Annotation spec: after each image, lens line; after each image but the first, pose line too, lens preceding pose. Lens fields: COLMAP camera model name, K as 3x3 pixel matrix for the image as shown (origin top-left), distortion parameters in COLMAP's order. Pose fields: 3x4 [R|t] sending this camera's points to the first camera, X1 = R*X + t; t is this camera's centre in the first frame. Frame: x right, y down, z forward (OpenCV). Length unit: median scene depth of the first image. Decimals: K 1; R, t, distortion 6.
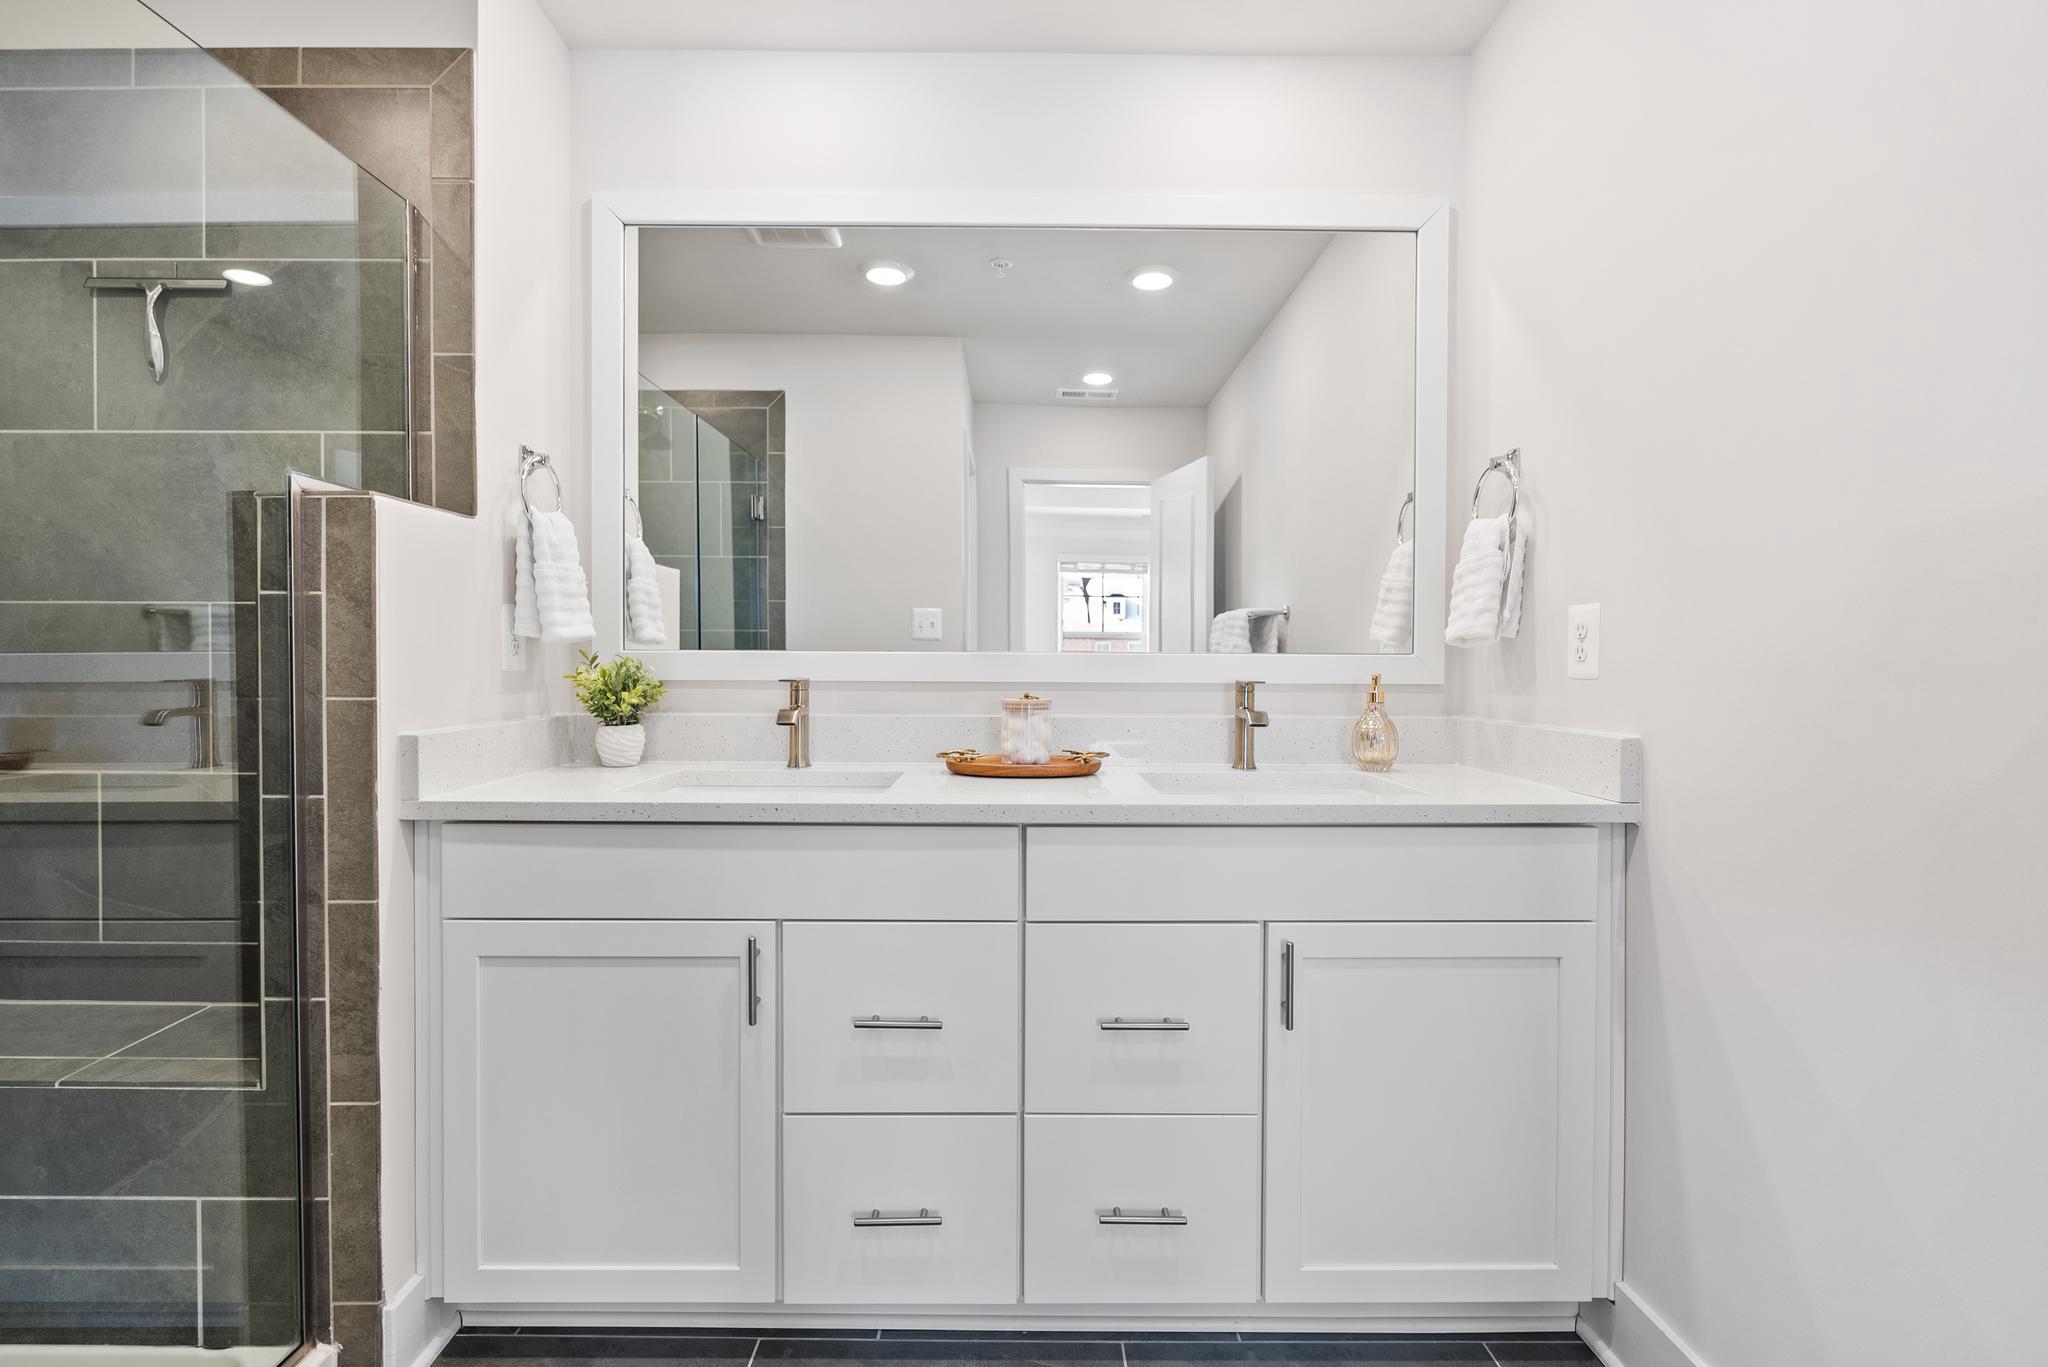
lens RADIAL K [[921.0, 0, 1005.9], [0, 921.0, 669.2], [0, 0, 1]] dist [-0.007015, 0.001690]
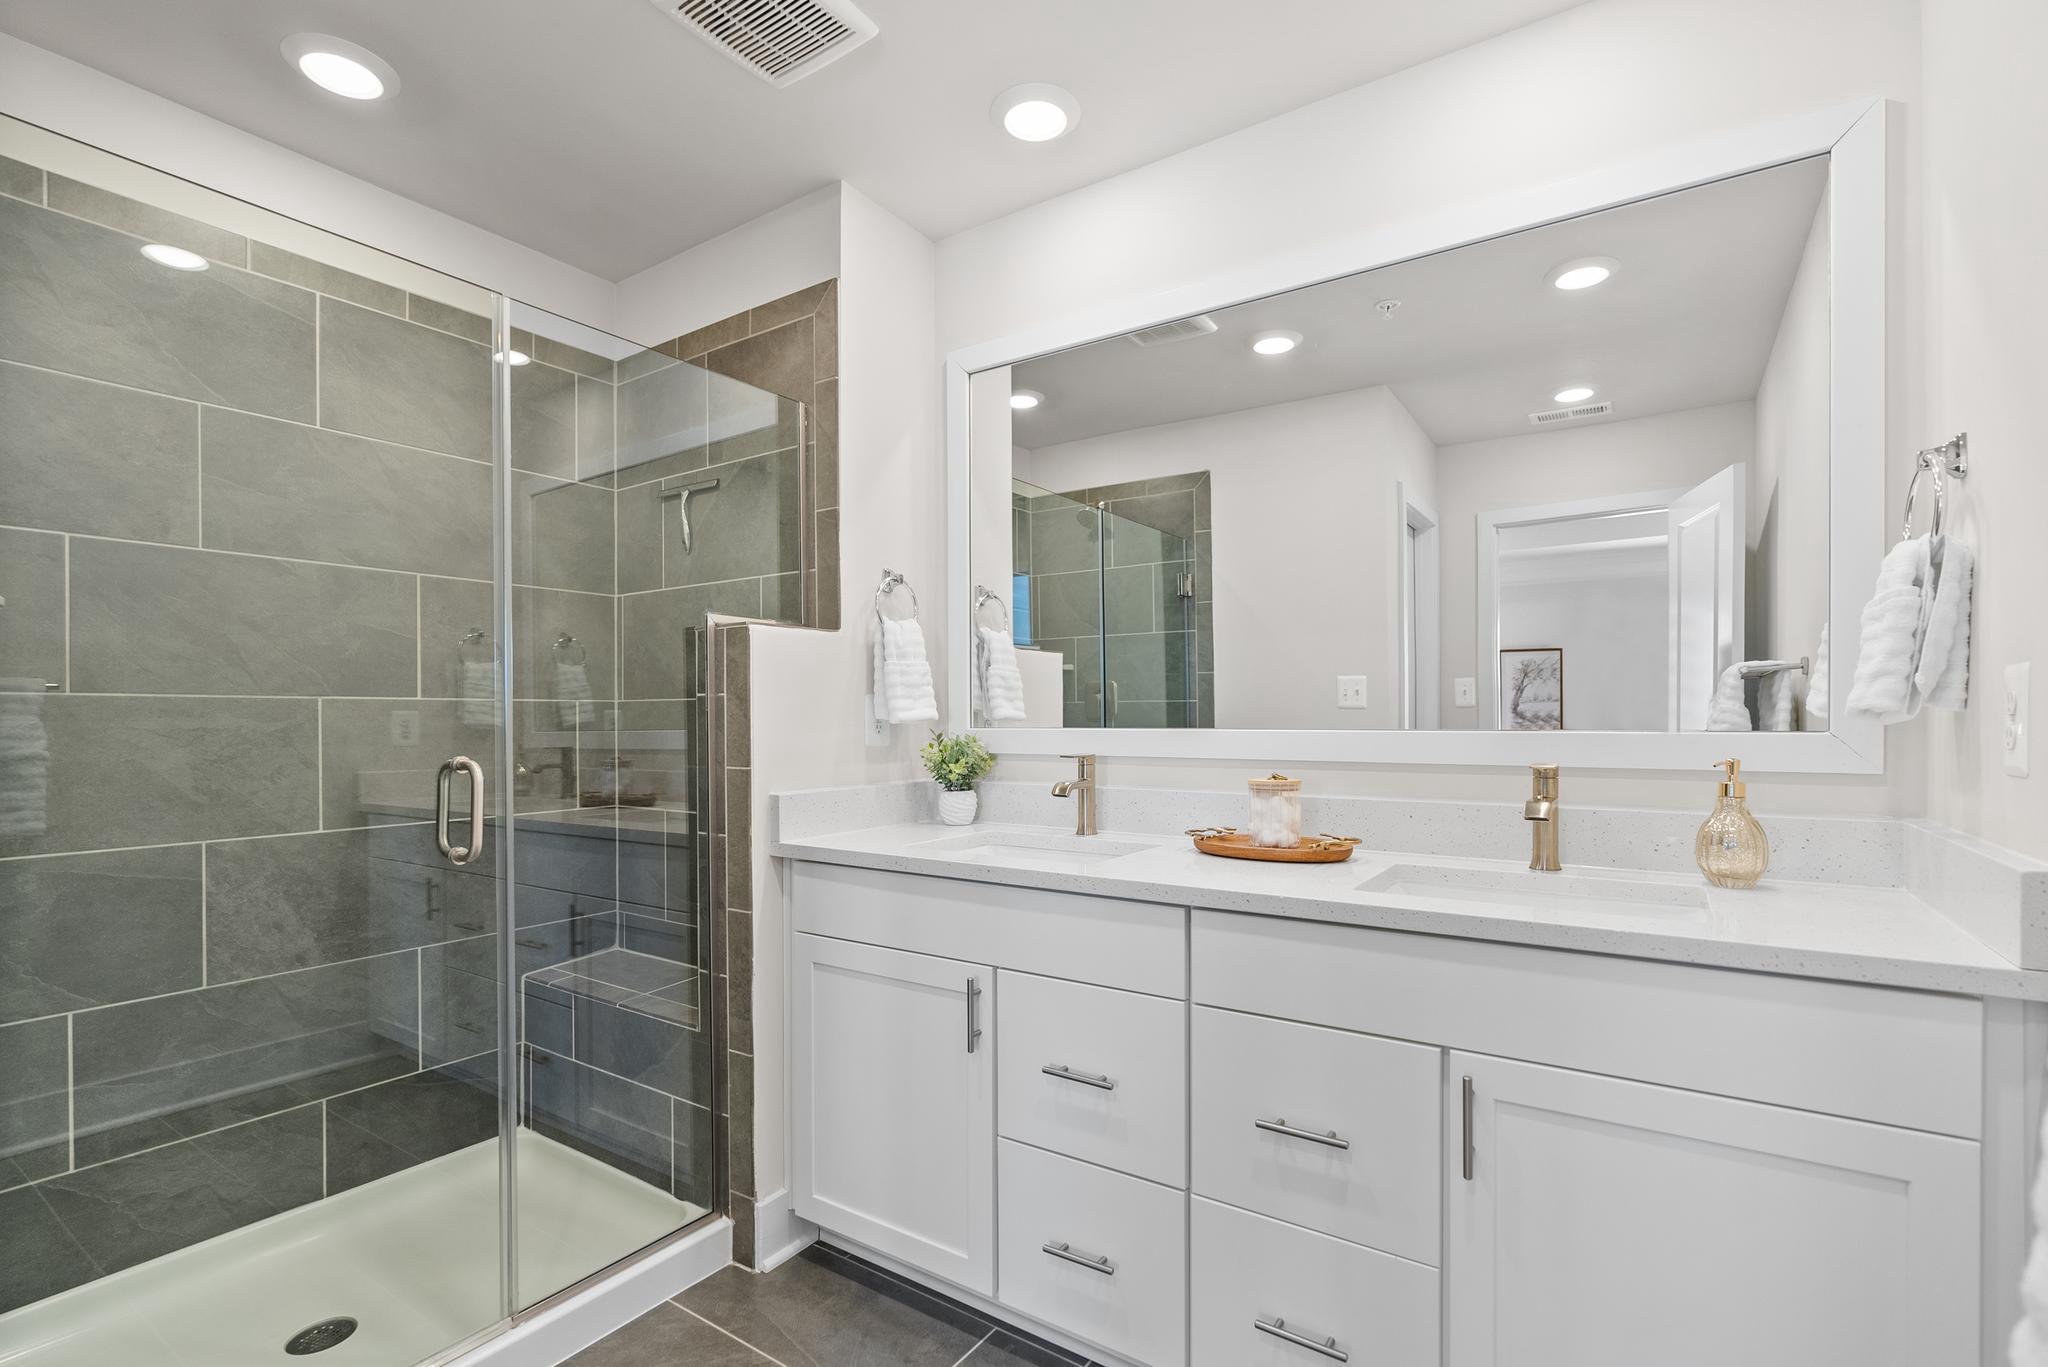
lens RADIAL K [[921.0, 0, 1021.5], [0, 921.0, 722.5], [0, 0, 1]] dist [-0.007015, 0.001690]
pose [[0.829866, -0.005474, -0.557936, 0.377283], [0.000915, 0.999964, -0.008450, -0.021549], [0.557962, 0.006501, 0.829841, 0.049039]]
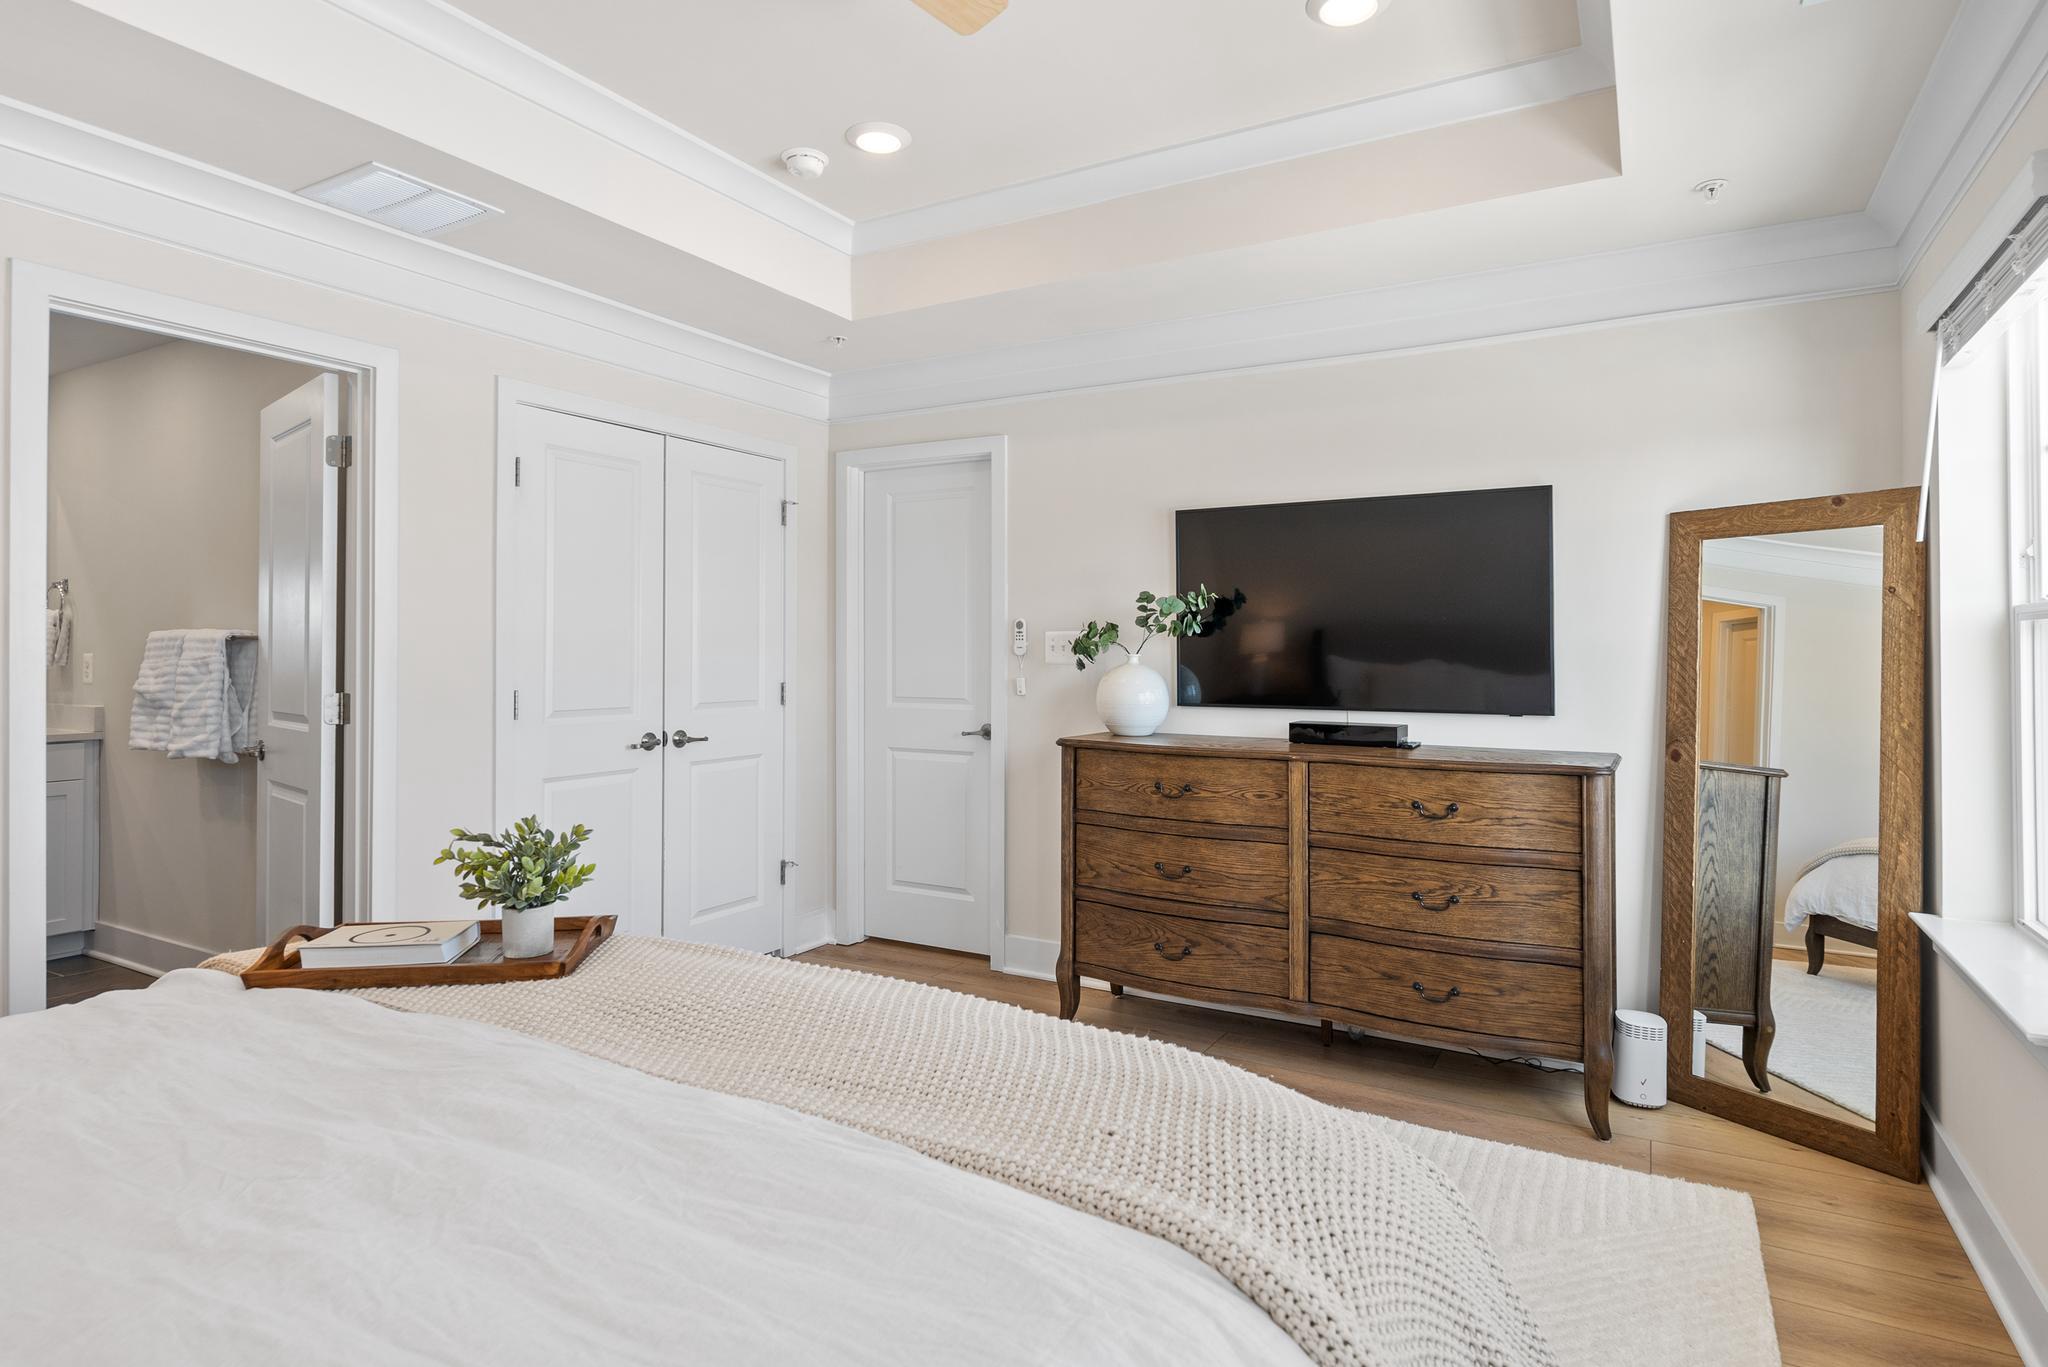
lens RADIAL K [[1091.4, 0, 1025.7], [0, 1091.4, 675.3], [0, 0, 1]] dist [0.000608, 0.000124]
pose [[0.493489, -0.003773, 0.869744, -0.600790], [0.008453, 0.999964, -0.000459, 0.008667], [-0.869711, 0.007578, 0.493503, -2.370377]]
